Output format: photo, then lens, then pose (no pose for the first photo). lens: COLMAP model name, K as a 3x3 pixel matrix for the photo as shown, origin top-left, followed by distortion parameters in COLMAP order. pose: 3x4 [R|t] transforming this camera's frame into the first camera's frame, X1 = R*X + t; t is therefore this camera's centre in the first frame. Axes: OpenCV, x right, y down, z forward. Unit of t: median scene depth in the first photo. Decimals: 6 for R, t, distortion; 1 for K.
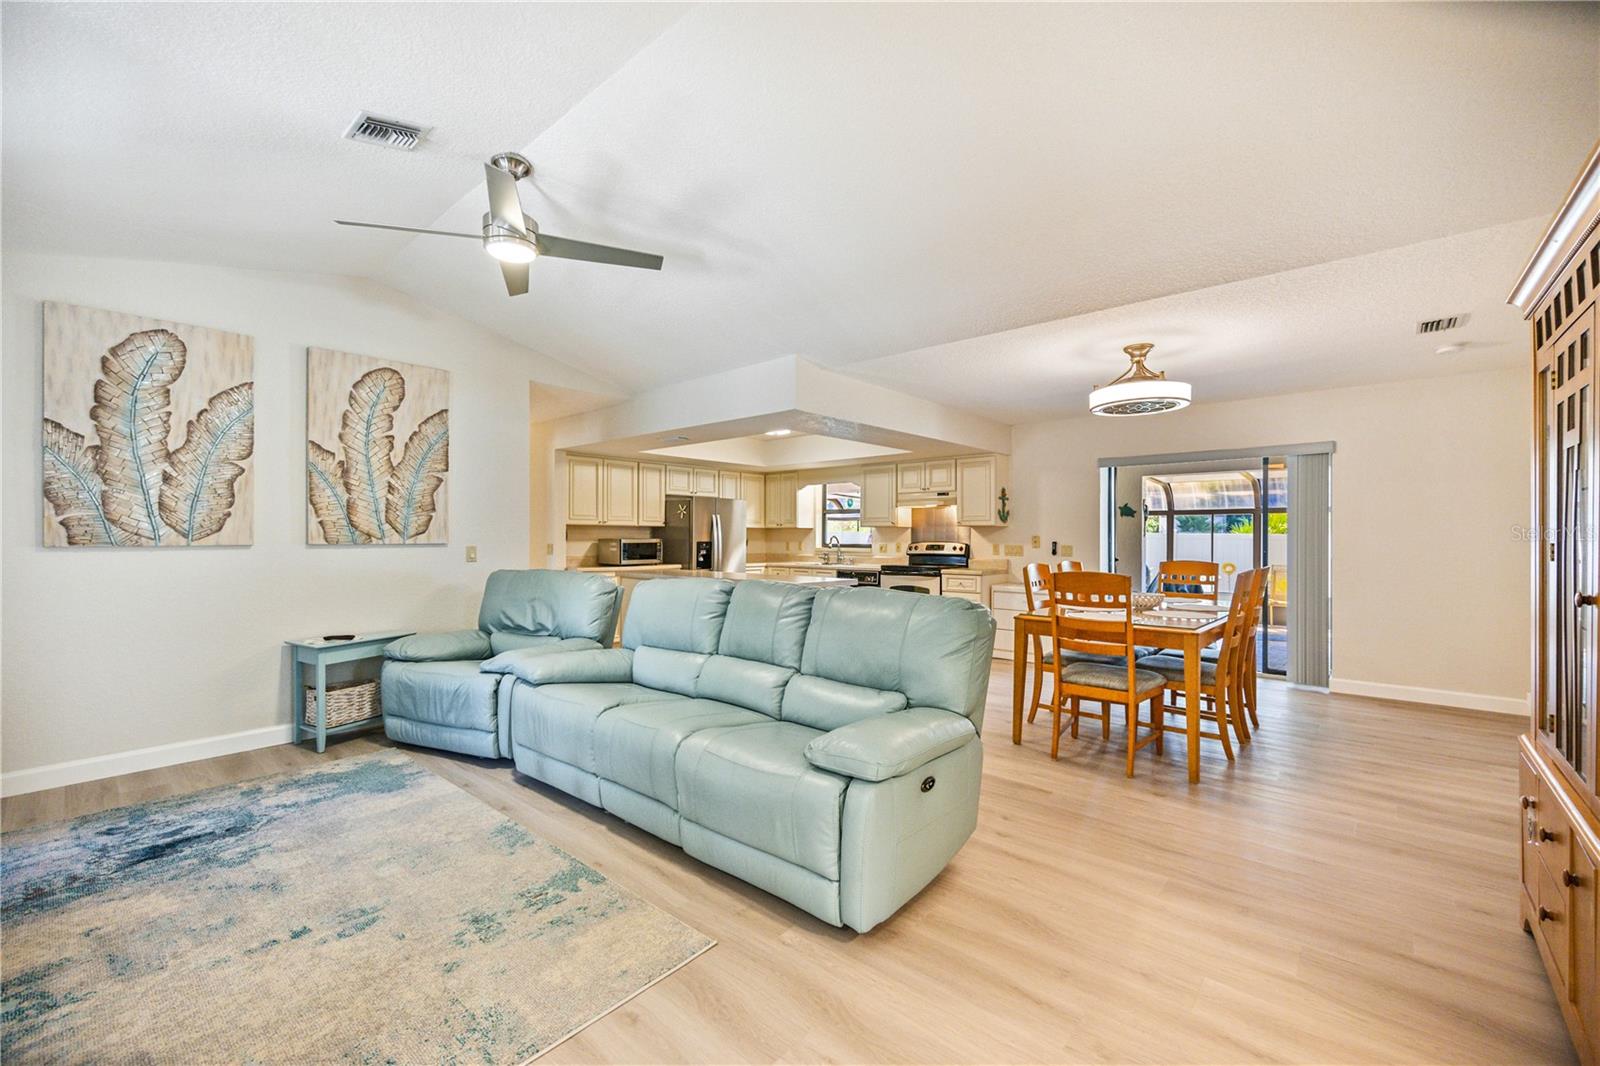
lens RADIAL K [[660.2, 0, 796.6], [0, 660.2, 538.0], [0, 0, 1]] dist [0.000962, -0.000960]
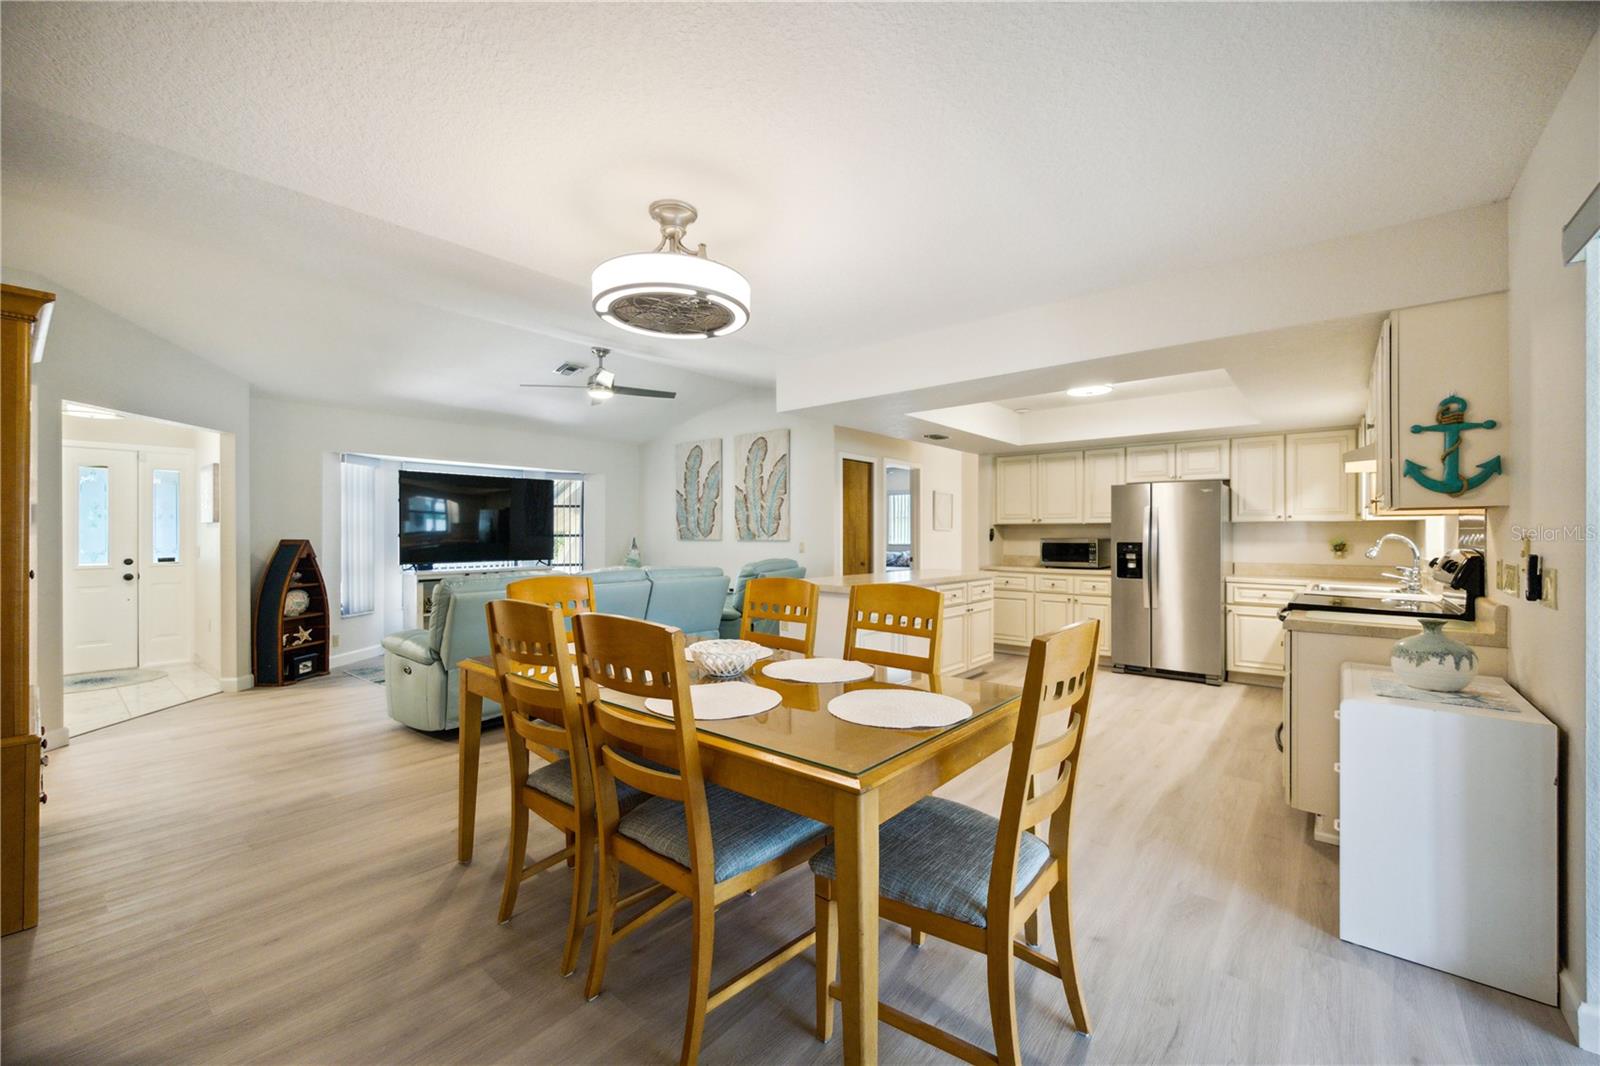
lens RADIAL K [[639.7, 0, 794.0], [0, 639.7, 531.6], [0, 0, 1]] dist [-0.003206, 0.001536]
pose [[0.028768, -0.006064, -0.999568, 0.657184], [-0.002901, 0.999977, -0.006150, -0.001680], [0.999582, 0.003077, 0.028750, 0.660311]]
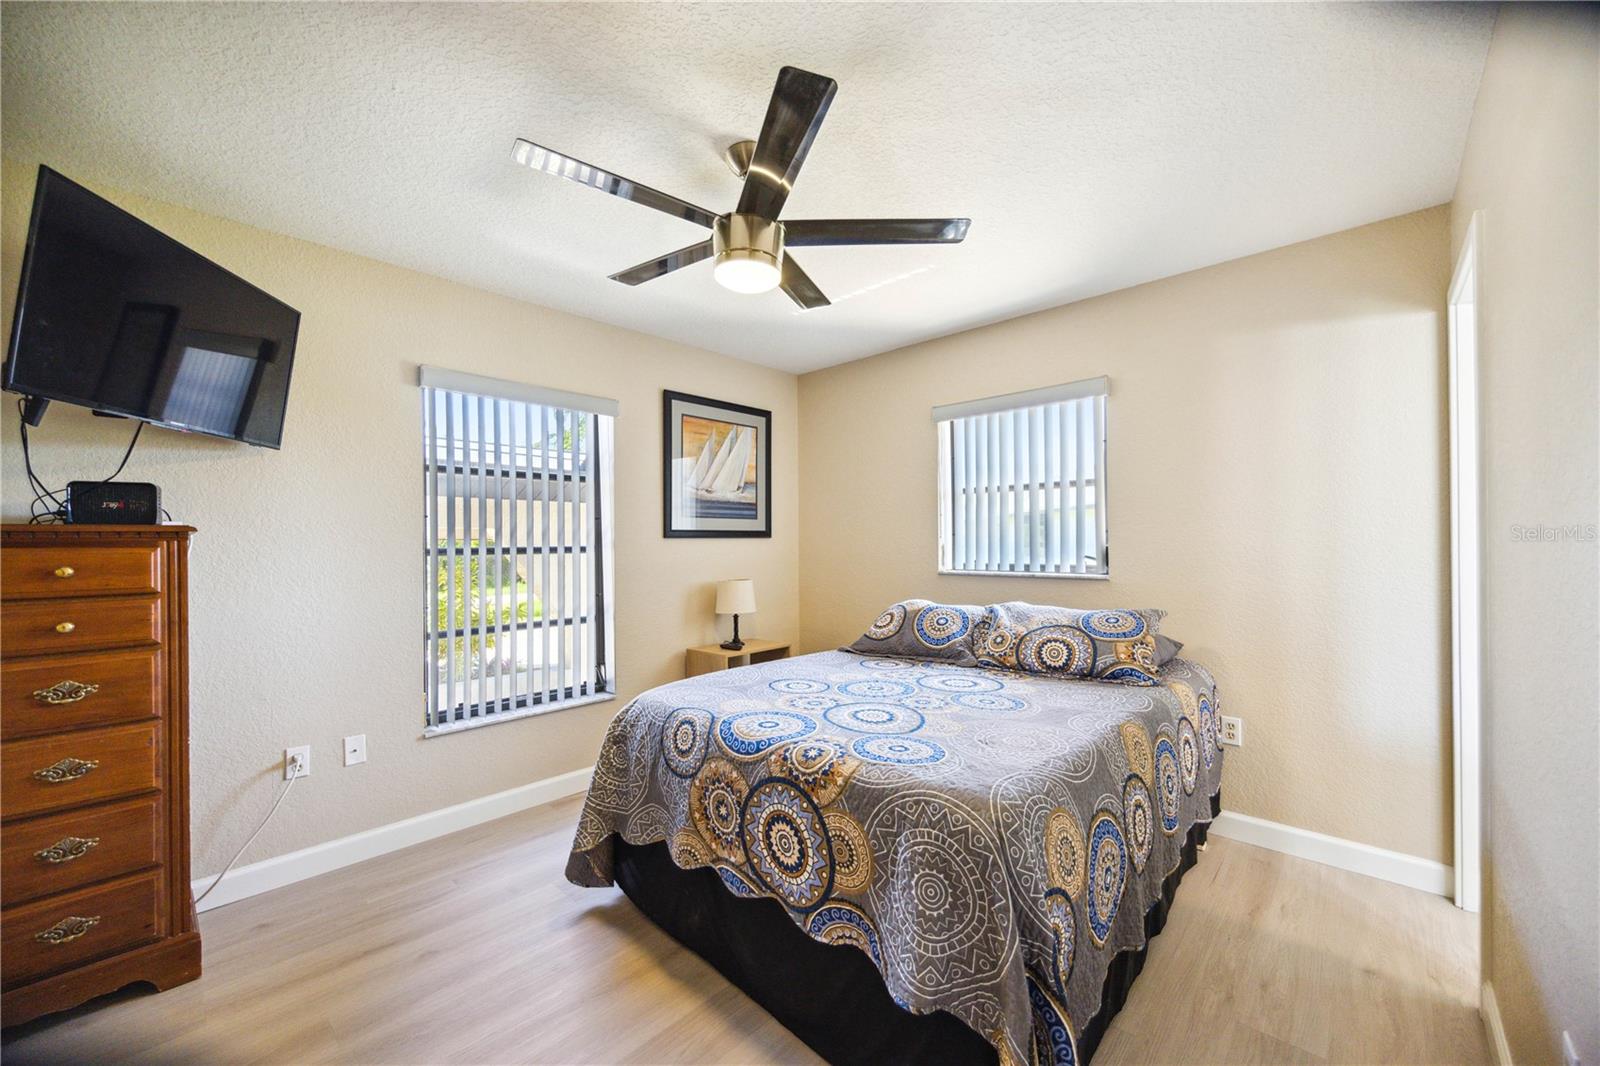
lens RADIAL K [[615.9, 0, 799.8], [0, 615.9, 538.7], [0, 0, 1]] dist [0.000224, 0.000019]
pose [[-0.014682, -0.008049, -0.999860, -0.493675], [0.002864, 0.999963, -0.008092, -0.004035], [0.999888, -0.002982, -0.014658, 0.848675]]
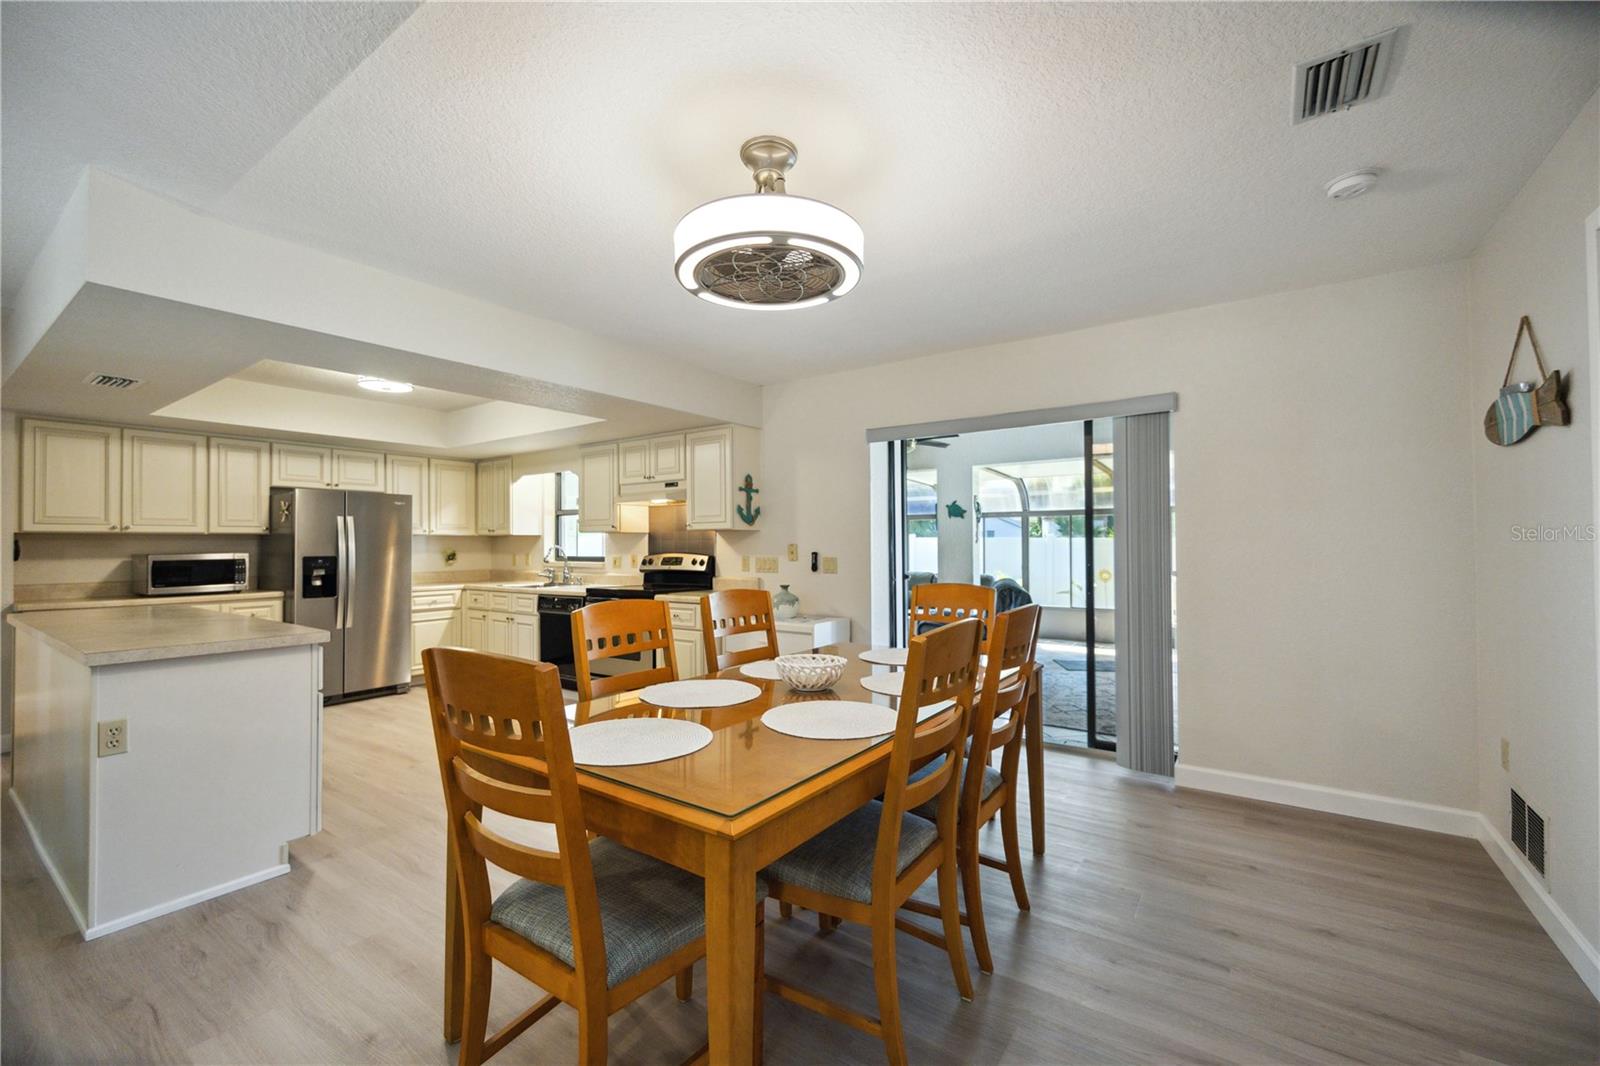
lens RADIAL K [[660.2, 0, 796.8], [0, 660.2, 538.2], [0, 0, 1]] dist [0.000962, -0.000960]
pose [[0.993432, -0.008081, 0.114136, 0.292565], [0.009286, 0.999907, -0.010024, -0.002097], [-0.114044, 0.011018, 0.993415, 0.318088]]
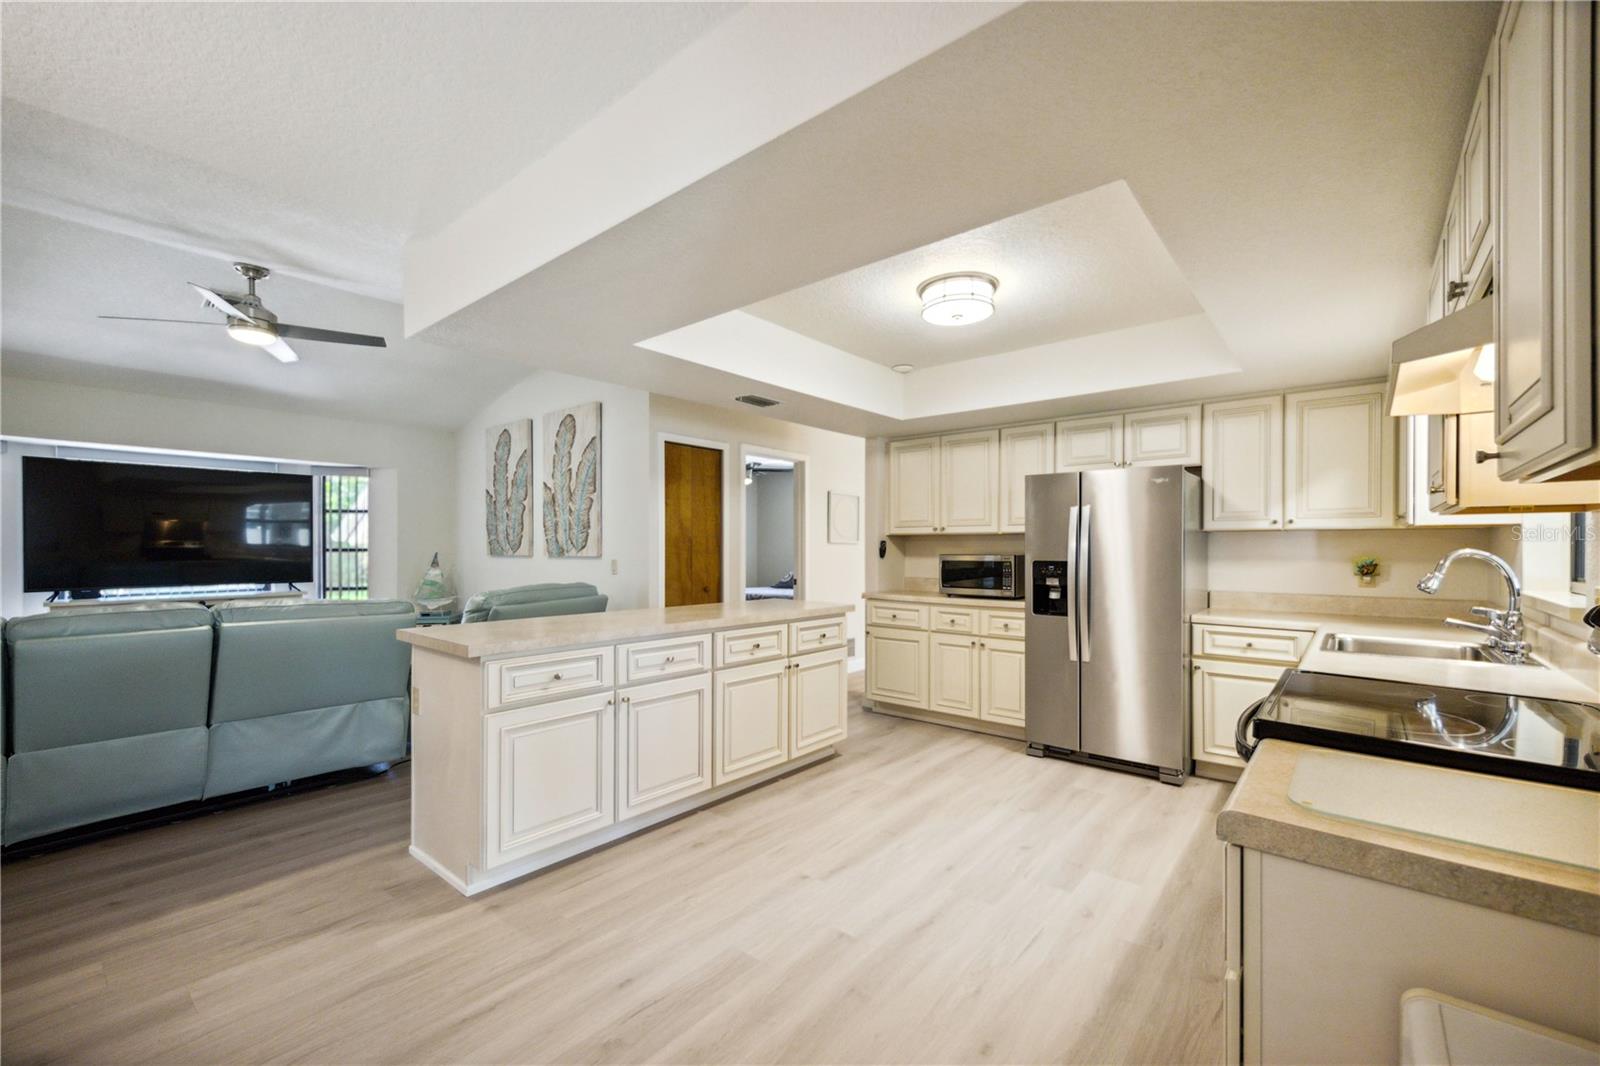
lens RADIAL K [[660.2, 0, 799.0], [0, 660.2, 546.5], [0, 0, 1]] dist [0.000962, -0.000960]
pose [[0.032204, -0.003993, -0.999473, 0.401786], [-0.003254, 0.999986, -0.004100, -0.003372], [0.999476, 0.003384, 0.032191, 0.884493]]
